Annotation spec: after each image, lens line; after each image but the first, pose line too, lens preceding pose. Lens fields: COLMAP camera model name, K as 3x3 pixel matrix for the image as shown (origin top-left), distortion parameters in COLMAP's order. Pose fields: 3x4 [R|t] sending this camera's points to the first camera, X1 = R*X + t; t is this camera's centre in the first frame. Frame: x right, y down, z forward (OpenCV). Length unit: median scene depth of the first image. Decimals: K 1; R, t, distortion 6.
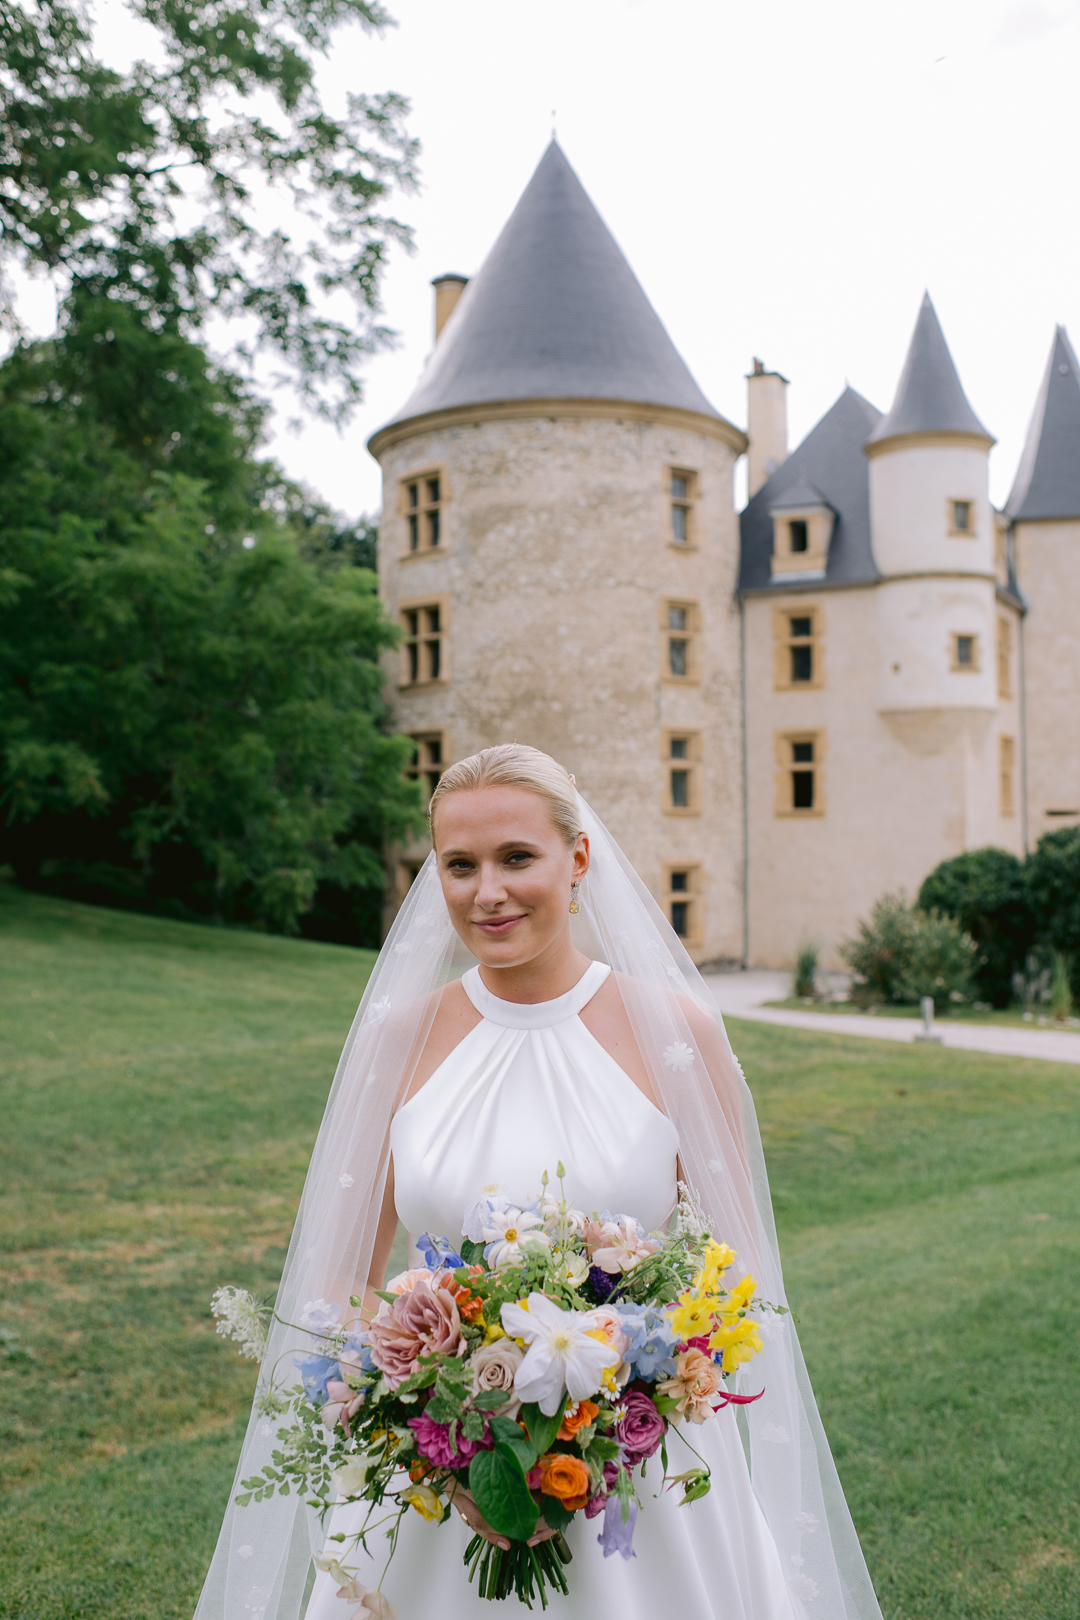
lens RADIAL K [[1597.1, 0, 540.0], [0, 1597.1, 810.0], [0, 0, 1]] dist [-0.116418, 0.128139]
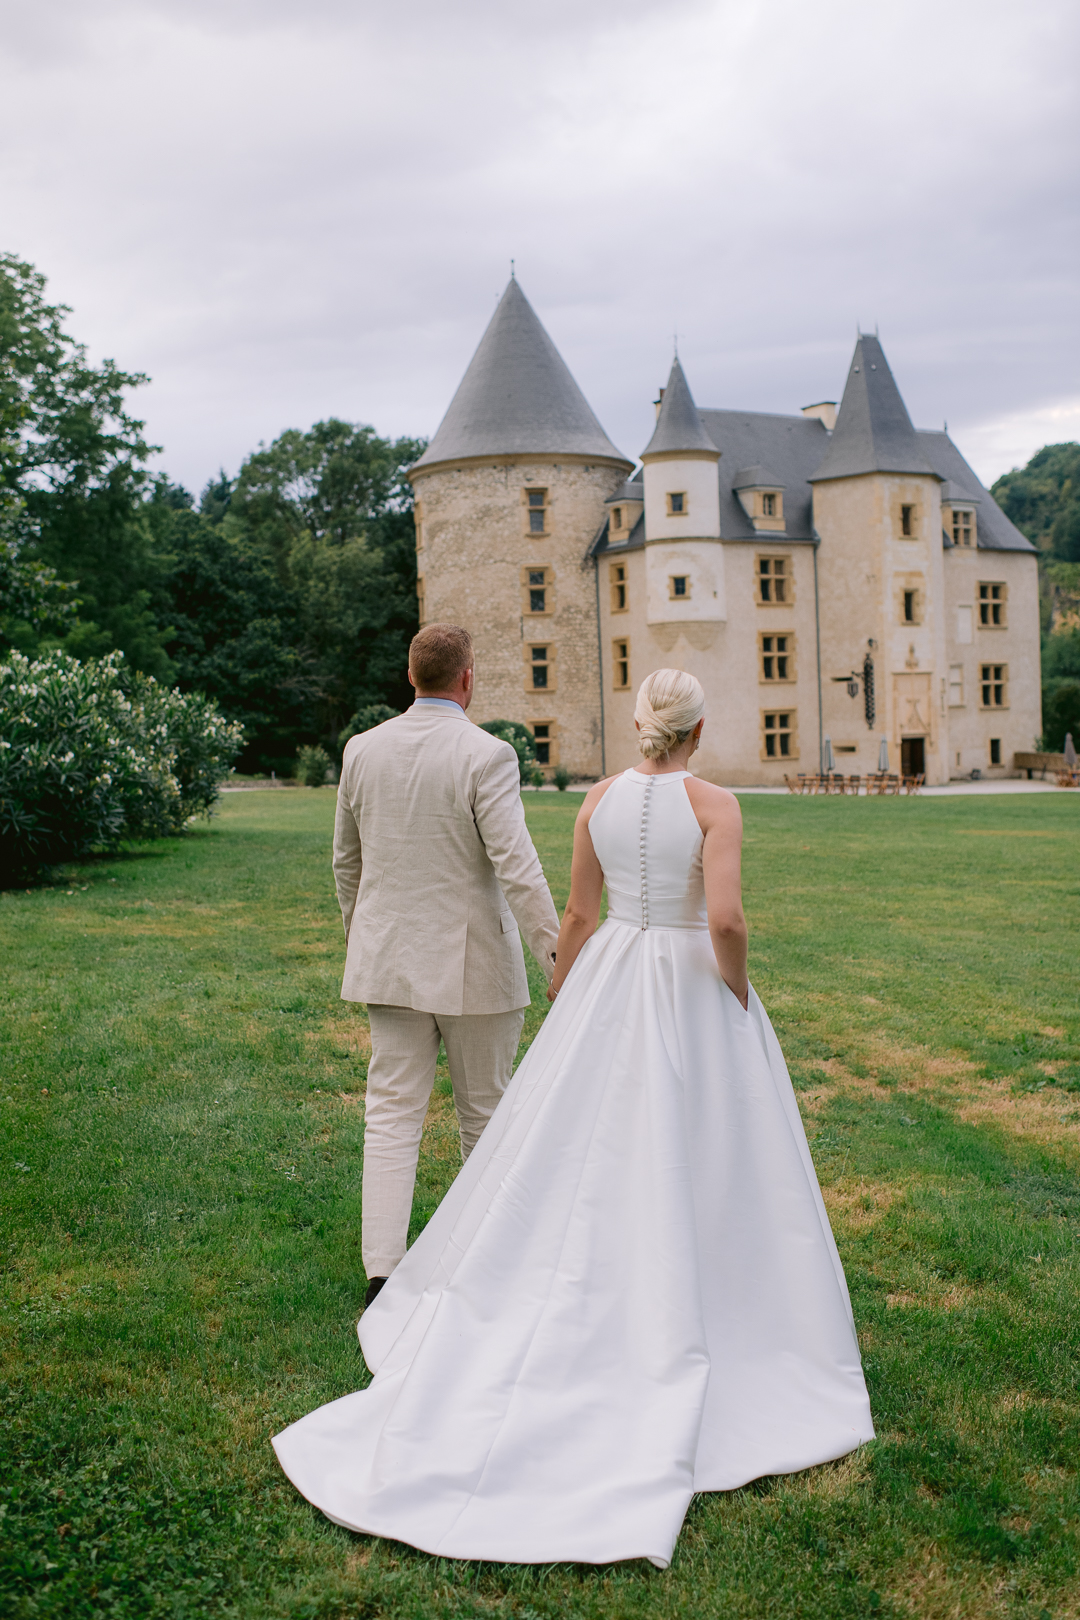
lens RADIAL K [[1597.1, 0, 540.0], [0, 1597.1, 810.0], [0, 0, 1]] dist [-0.116418, 0.128139]
pose [[0.869266, 0.002911, -0.494336, 1.260014], [0.042081, 0.995917, 0.079862, -0.010934], [0.492550, -0.090223, 0.865595, -0.674379]]
